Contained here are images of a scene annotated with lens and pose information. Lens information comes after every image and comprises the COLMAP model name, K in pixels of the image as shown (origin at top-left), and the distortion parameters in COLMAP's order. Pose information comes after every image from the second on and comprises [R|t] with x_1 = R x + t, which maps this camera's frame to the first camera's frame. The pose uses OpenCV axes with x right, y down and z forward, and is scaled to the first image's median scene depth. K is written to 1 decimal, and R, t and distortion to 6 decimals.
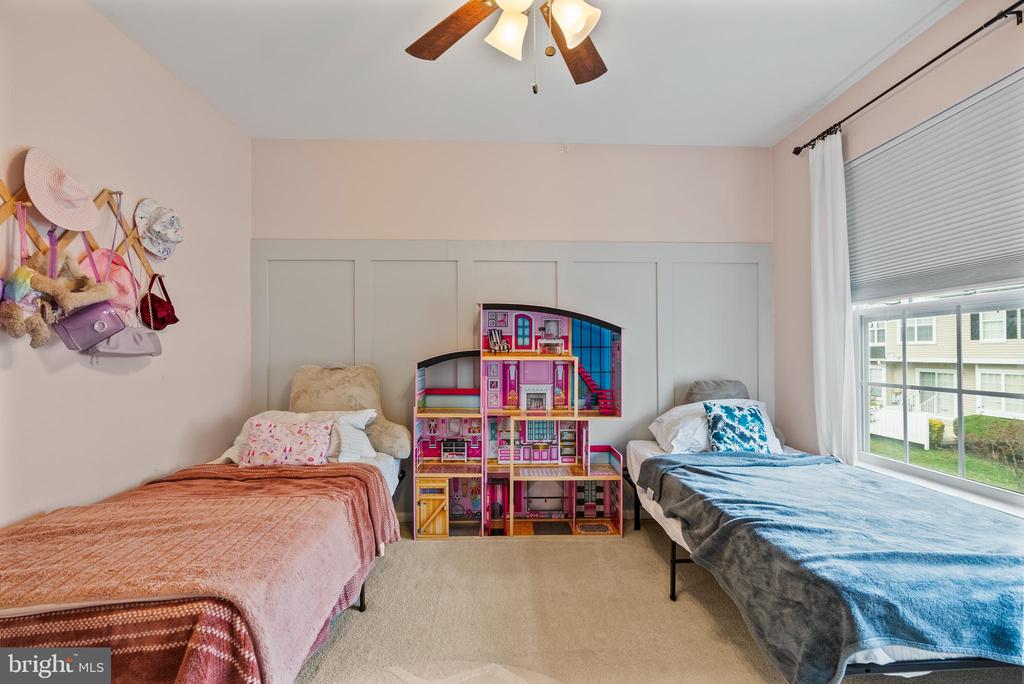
lens RADIAL K [[466.1, 0, 515.1], [0, 466.1, 348.2], [0, 0, 1]] dist [-0.008254, 0.002167]
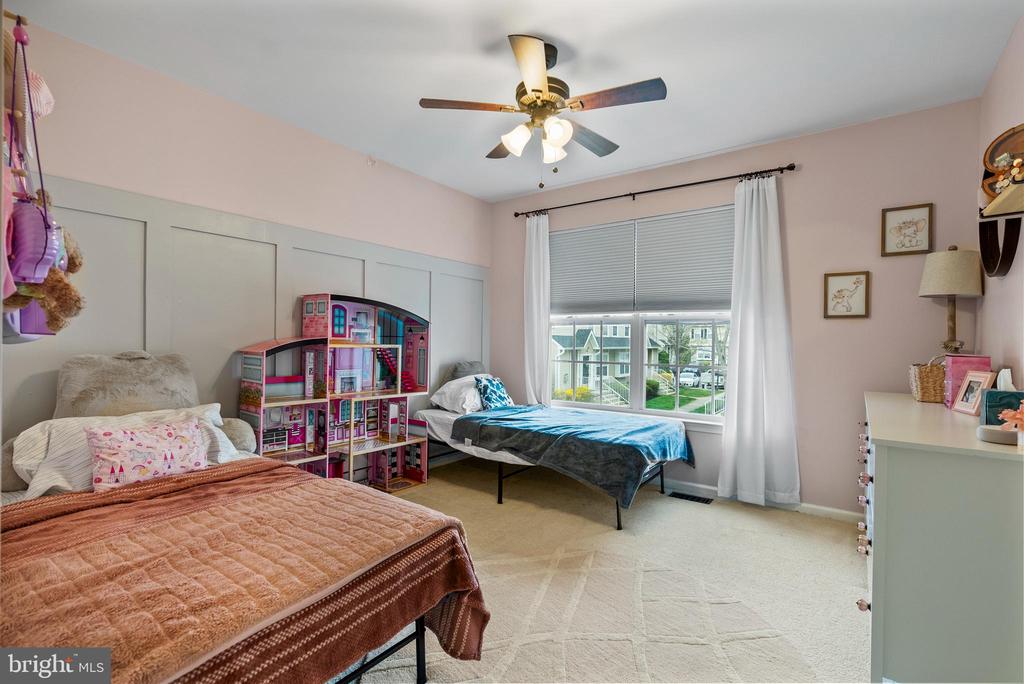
lens RADIAL K [[466.1, 0, 515.6], [0, 466.1, 343.1], [0, 0, 1]] dist [-0.008254, 0.002167]
pose [[0.618951, 0.006381, 0.785404, -0.582269], [-0.020794, 0.999750, 0.008265, -0.002158], [-0.785154, -0.021448, 0.618929, 0.011134]]
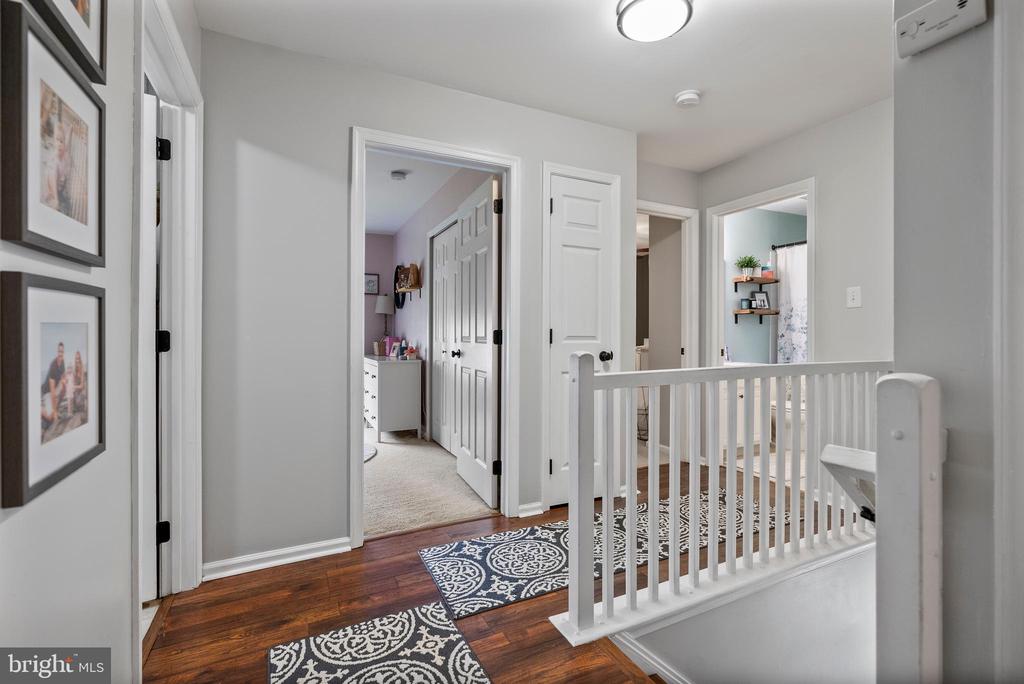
lens RADIAL K [[466.1, 0, 514.5], [0, 466.1, 336.8], [0, 0, 1]] dist [-0.008254, 0.002167]
pose [[-0.390076, -0.002614, 0.920779, -1.403280], [-0.006152, 0.999981, 0.000232, 0.001504], [-0.920762, -0.005574, -0.390084, 0.160686]]
